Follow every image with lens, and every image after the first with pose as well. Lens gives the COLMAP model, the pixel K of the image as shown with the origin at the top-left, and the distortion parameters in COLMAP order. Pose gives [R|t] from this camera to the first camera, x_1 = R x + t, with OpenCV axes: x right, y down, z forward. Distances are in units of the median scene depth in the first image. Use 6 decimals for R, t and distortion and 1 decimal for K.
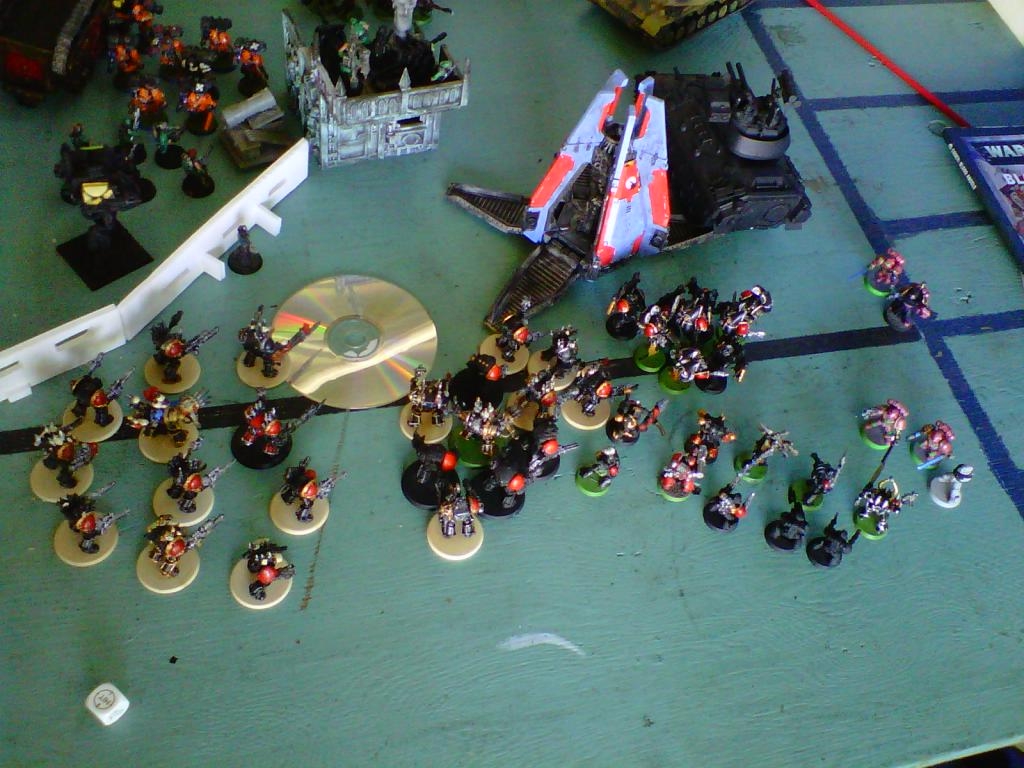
lens RADIAL K [[995.7, 0, 512.0], [0, 995.7, 384.0], [0, 0, 1]] dist [0.048399, -0.223561]
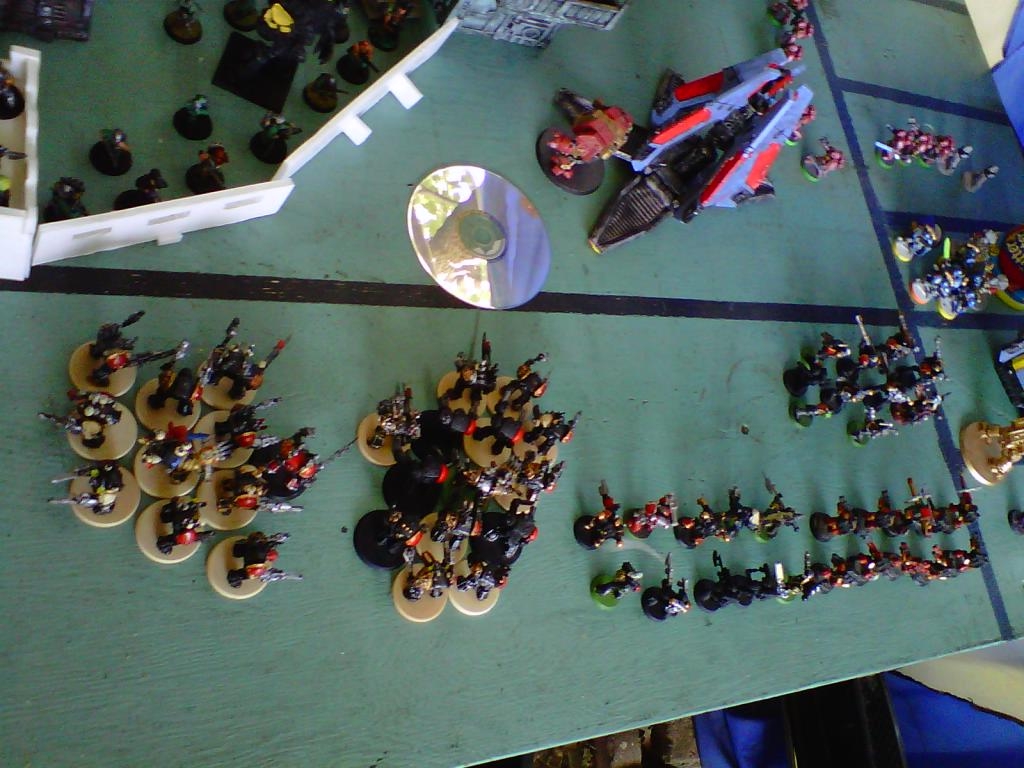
lens RADIAL K [[995.7, 0, 512.0], [0, 995.7, 384.0], [0, 0, 1]] dist [0.048399, -0.223561]
pose [[0.938020, 0.167381, 0.303484, -0.396535], [-0.222259, 0.962399, 0.156172, -0.061979], [-0.265932, -0.213944, 0.939951, -0.017131]]
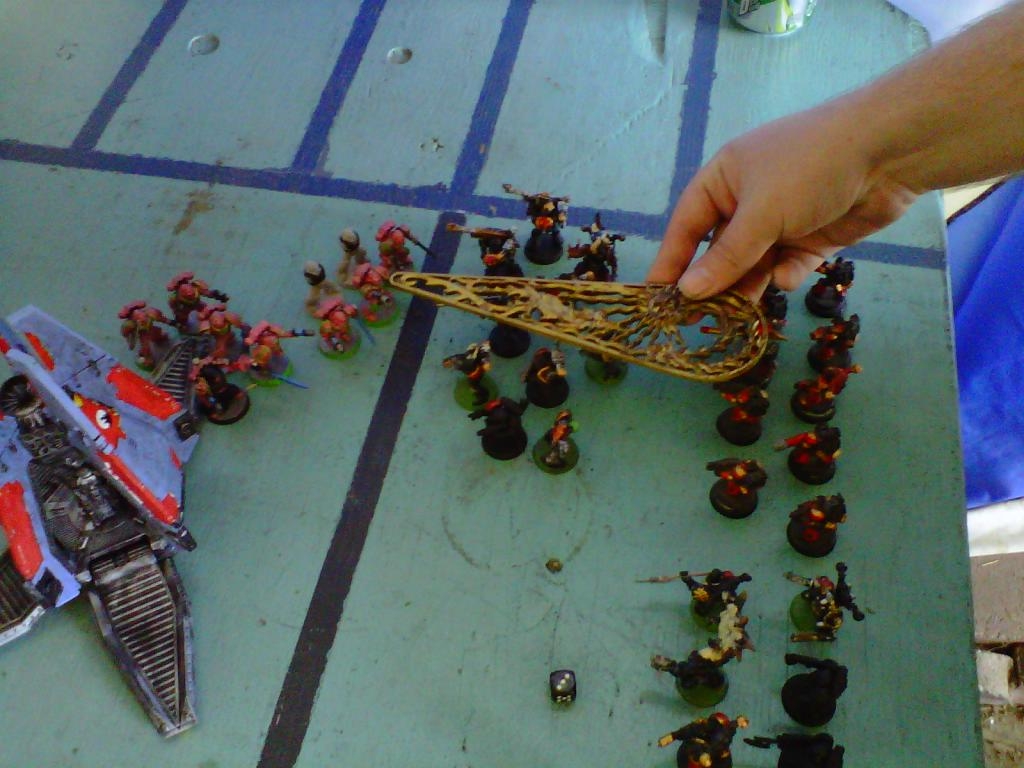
lens RADIAL K [[995.7, 0, 512.0], [0, 995.7, 384.0], [0, 0, 1]] dist [0.048399, -0.223561]
pose [[0.404532, -0.820948, 0.402986, -0.008970], [0.796916, 0.532612, 0.285044, -0.178118], [-0.448641, 0.205836, 0.869685, 0.326407]]
